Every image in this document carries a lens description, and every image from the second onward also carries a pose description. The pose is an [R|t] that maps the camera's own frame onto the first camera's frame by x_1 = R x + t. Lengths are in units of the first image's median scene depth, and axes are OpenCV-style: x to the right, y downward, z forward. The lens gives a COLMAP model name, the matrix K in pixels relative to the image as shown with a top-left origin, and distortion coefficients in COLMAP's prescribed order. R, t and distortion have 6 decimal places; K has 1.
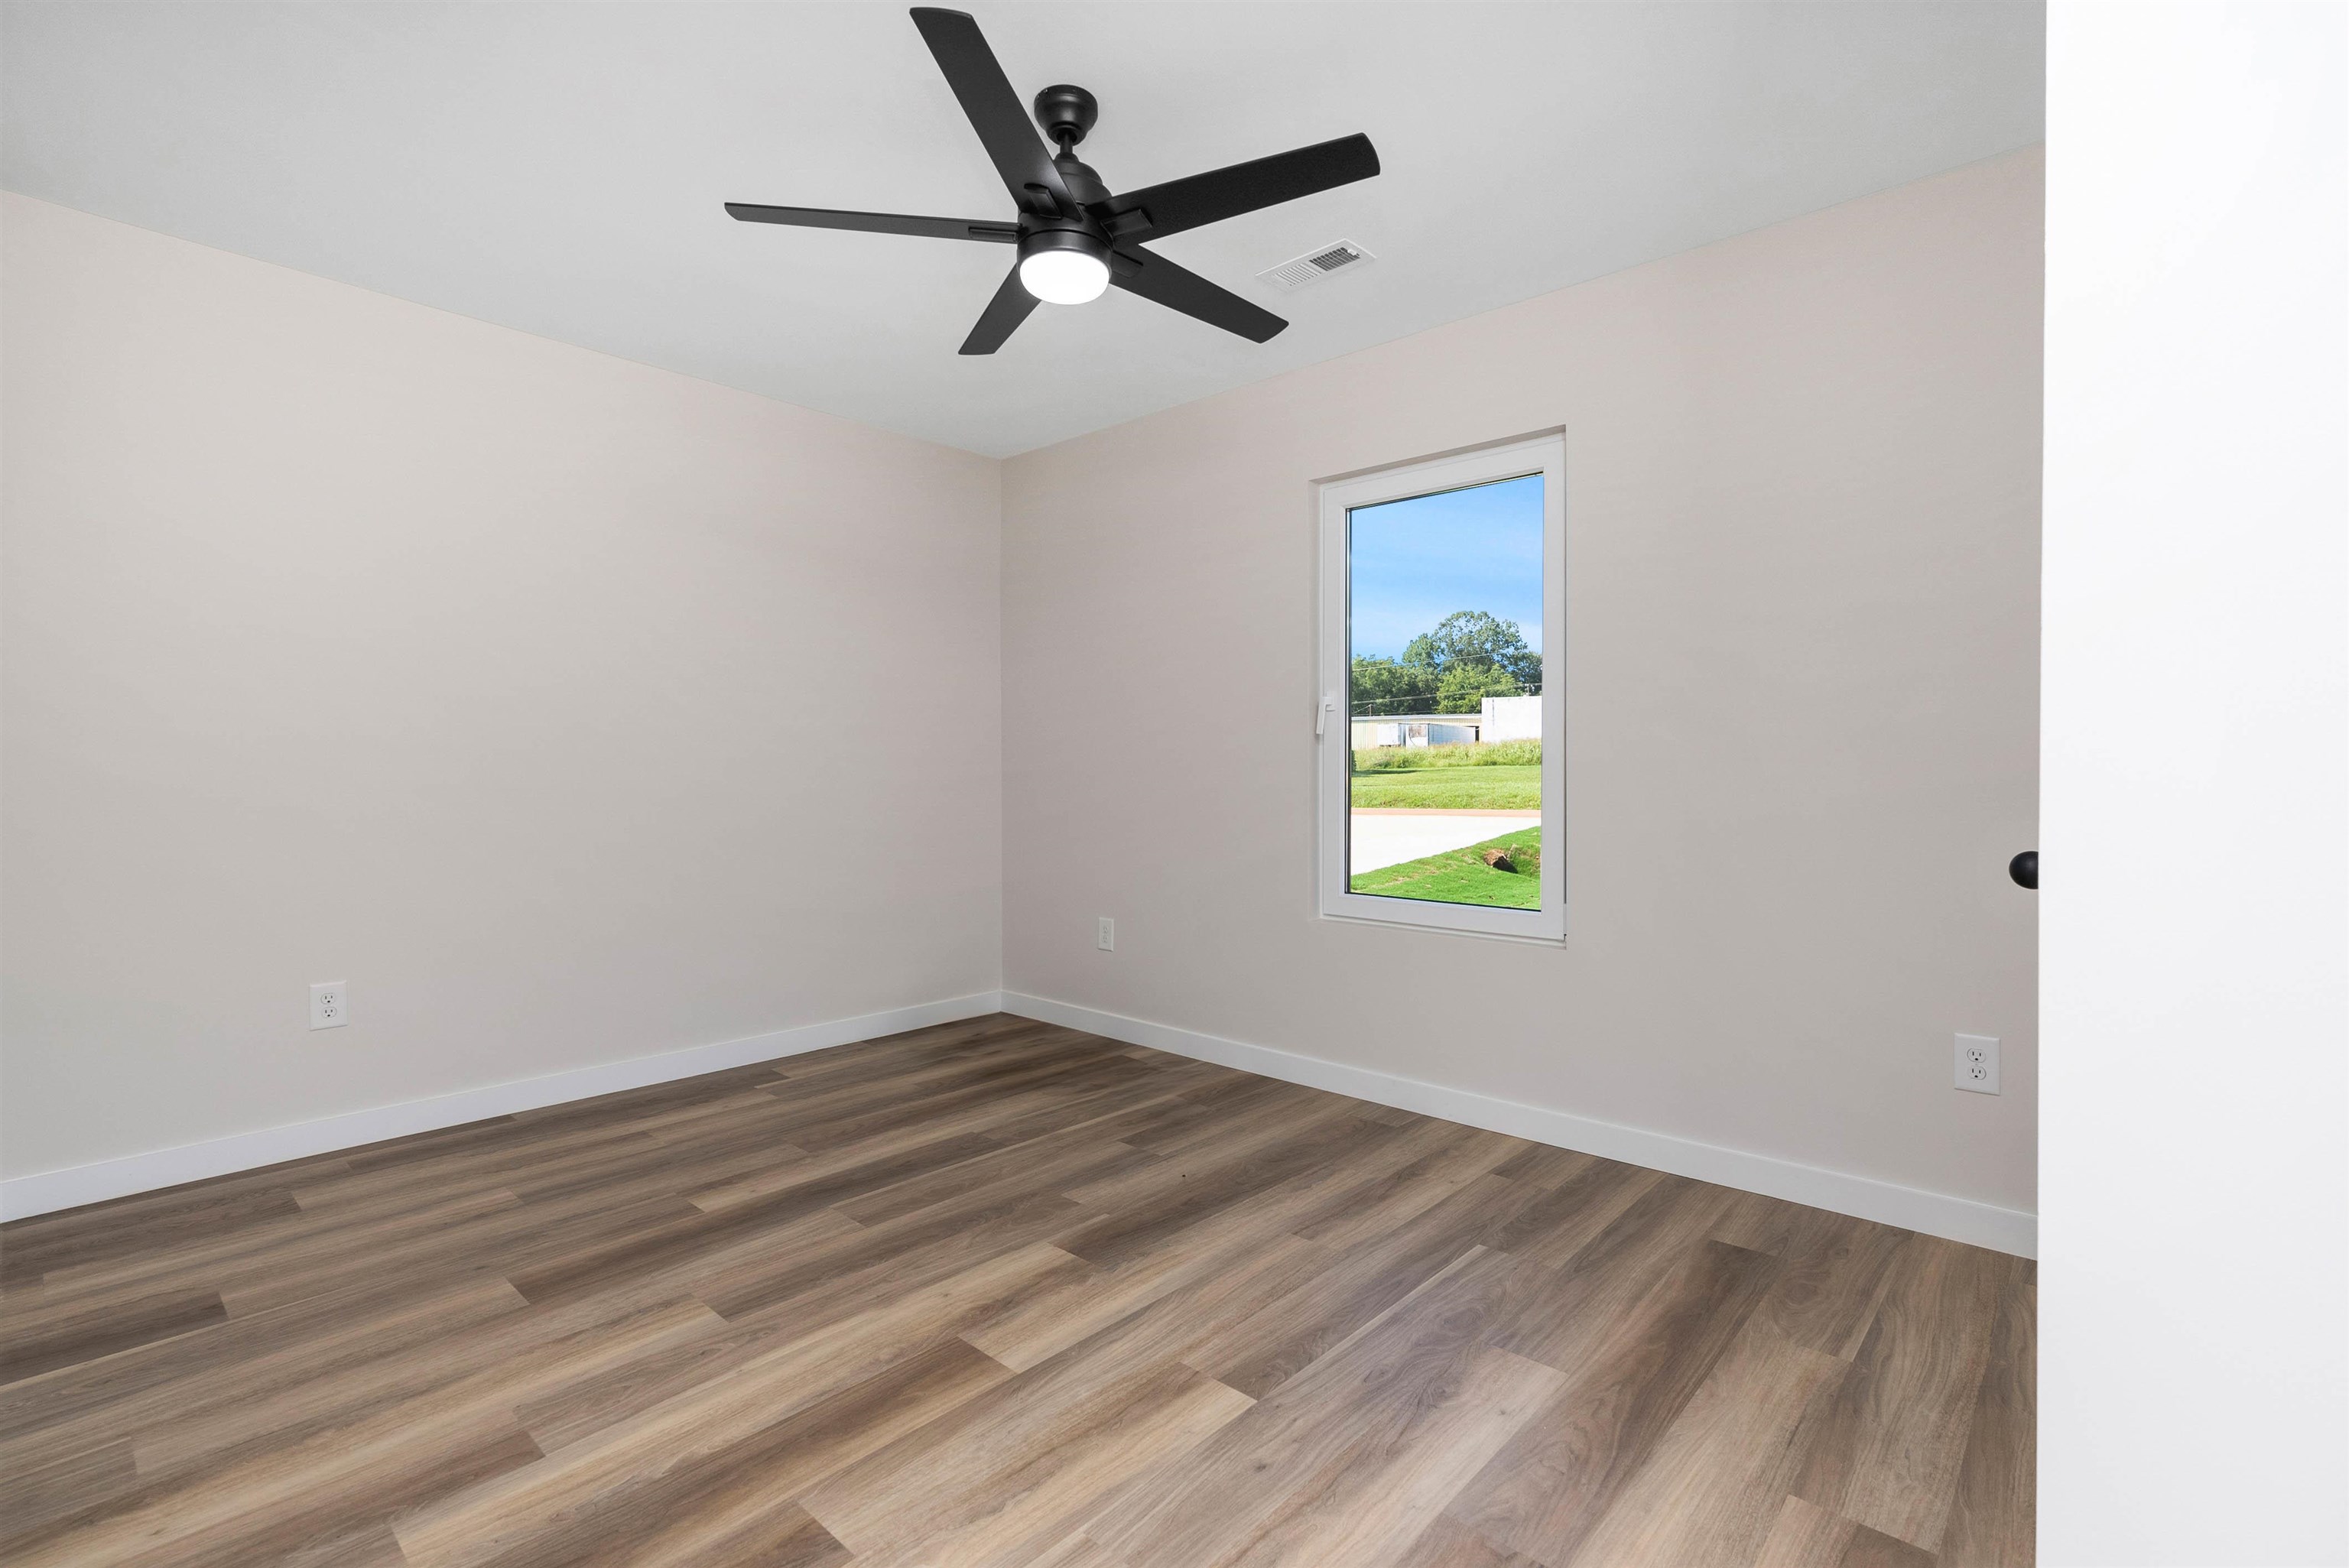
lens RADIAL K [[1064.3, 0, 1183.8], [0, 1064.3, 778.4], [0, 0, 1]] dist [-0.009444, 0.007078]
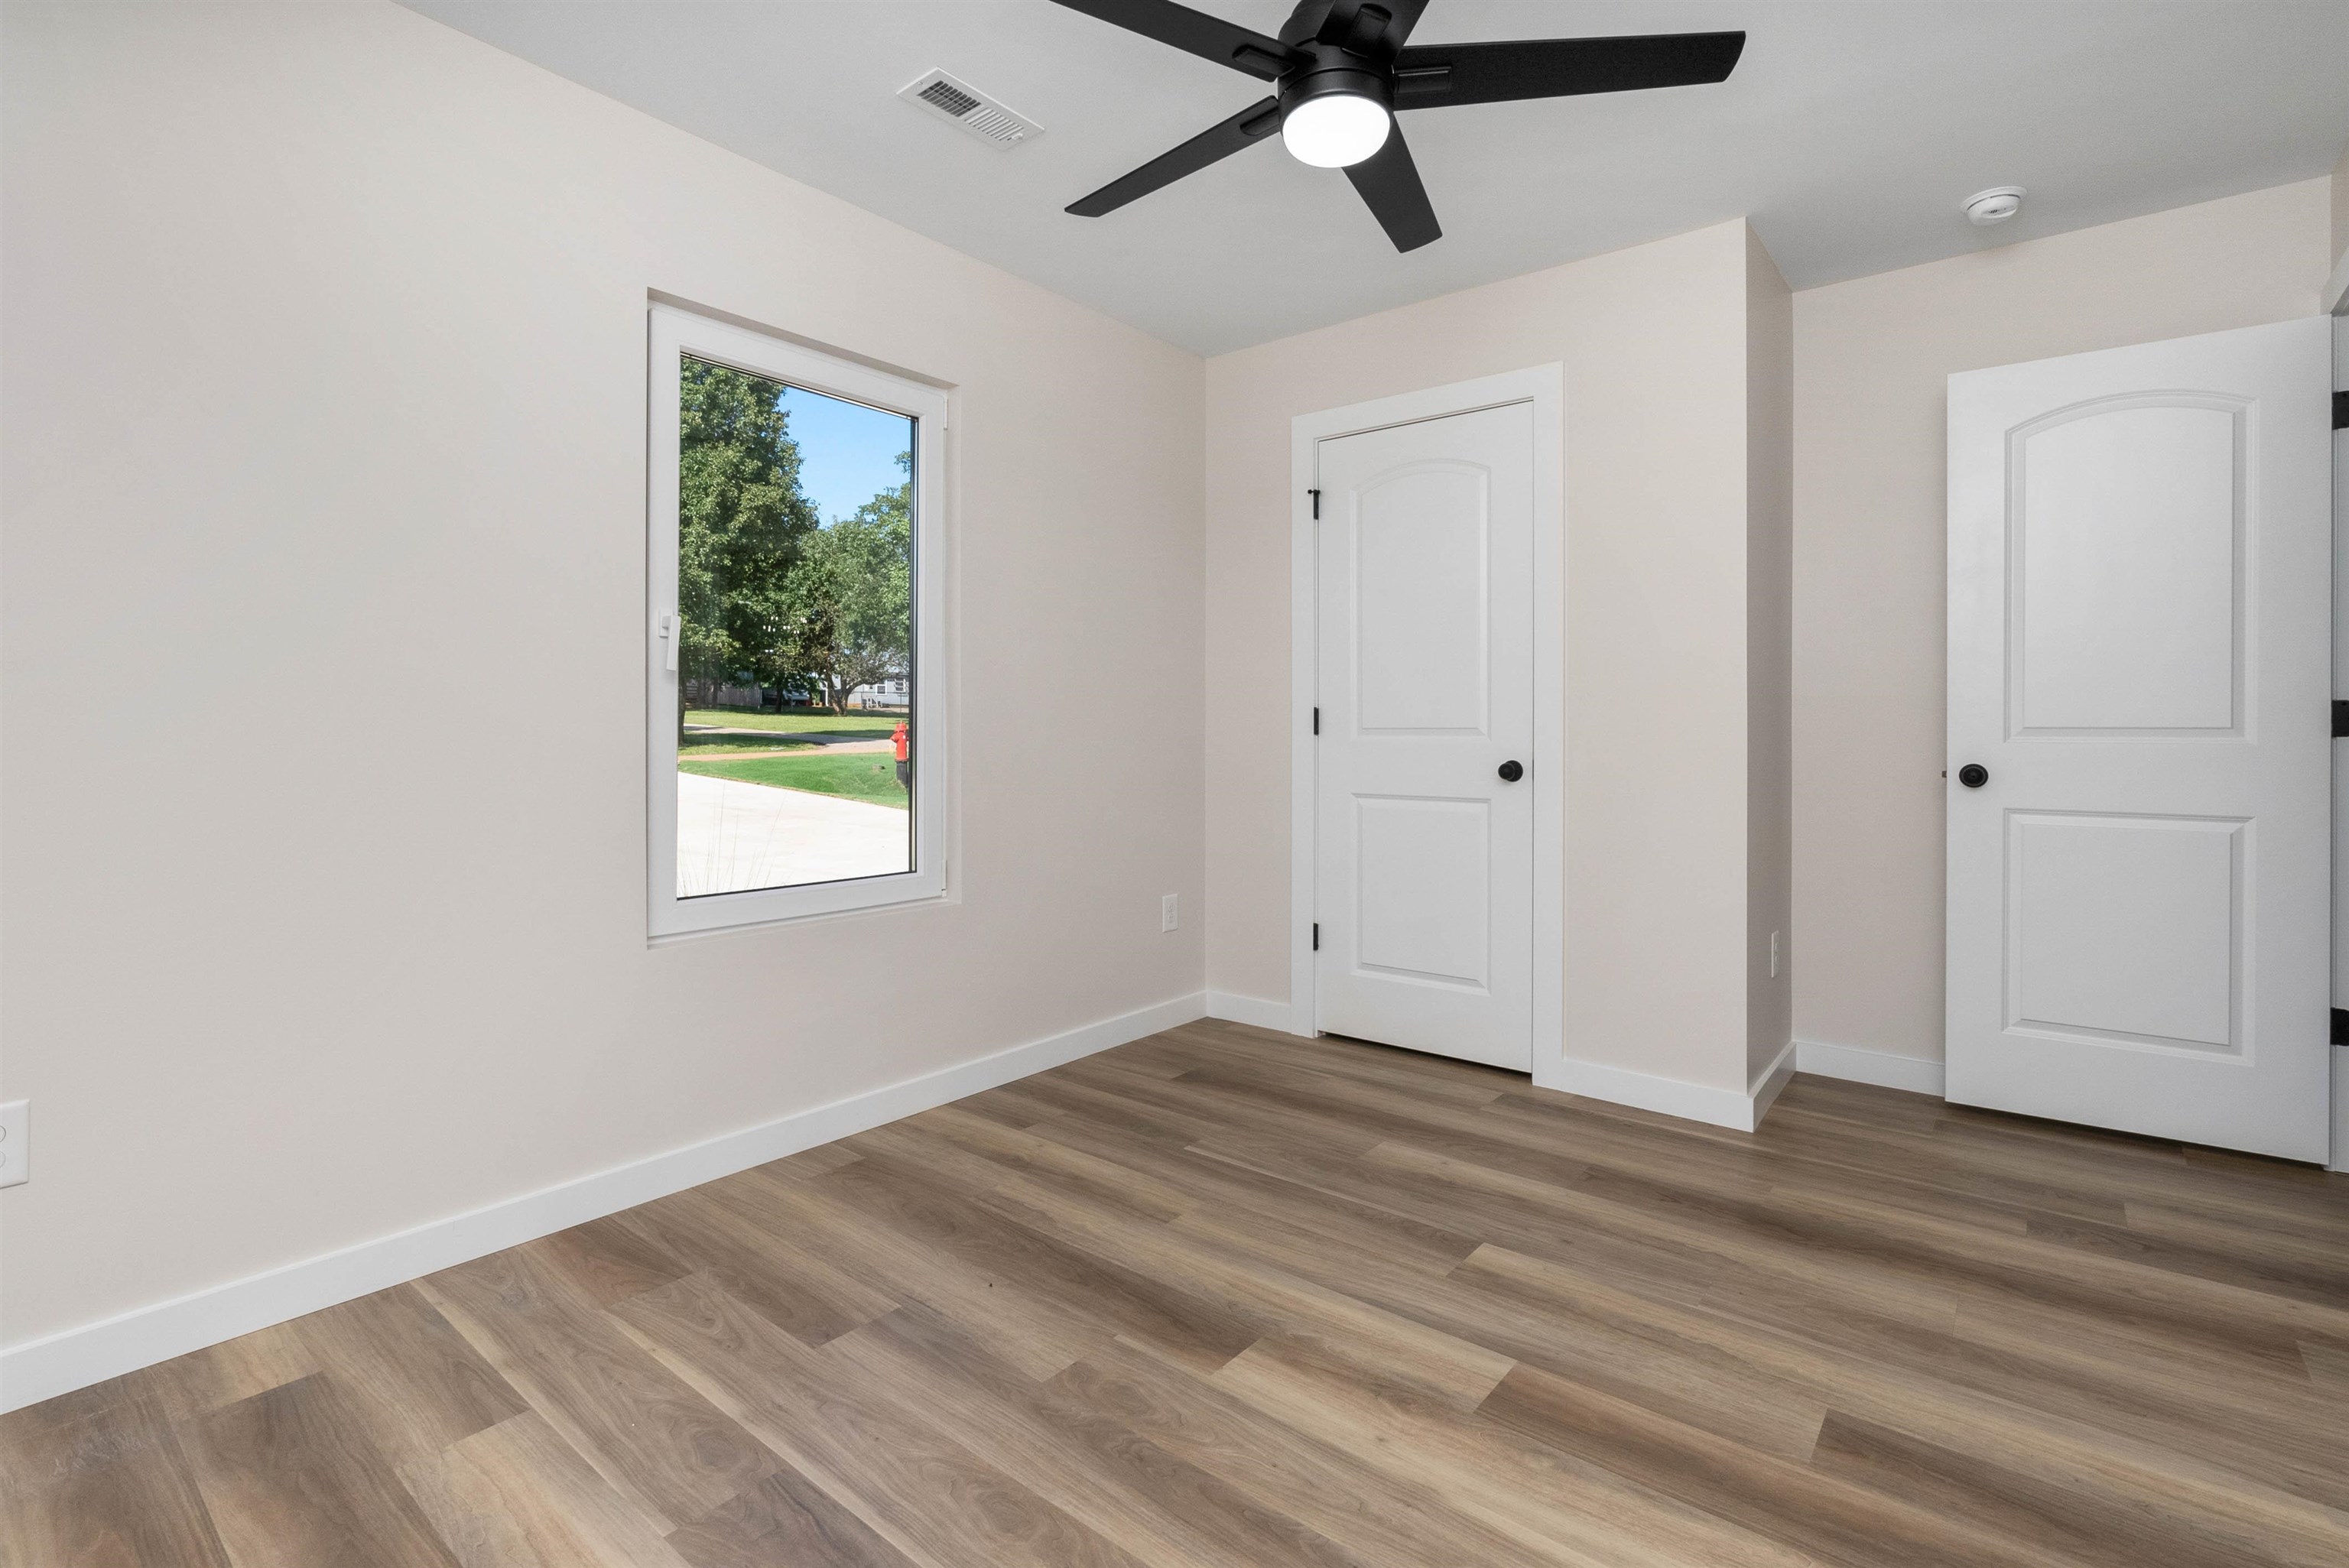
lens RADIAL K [[1064.3, 0, 1183.8], [0, 1064.3, 778.4], [0, 0, 1]] dist [-0.009444, 0.007078]
pose [[-0.050955, -0.042522, 0.997795, -0.888510], [0.003042, 0.999082, 0.042732, -0.006180], [-0.998696, 0.005213, -0.050779, 1.113526]]
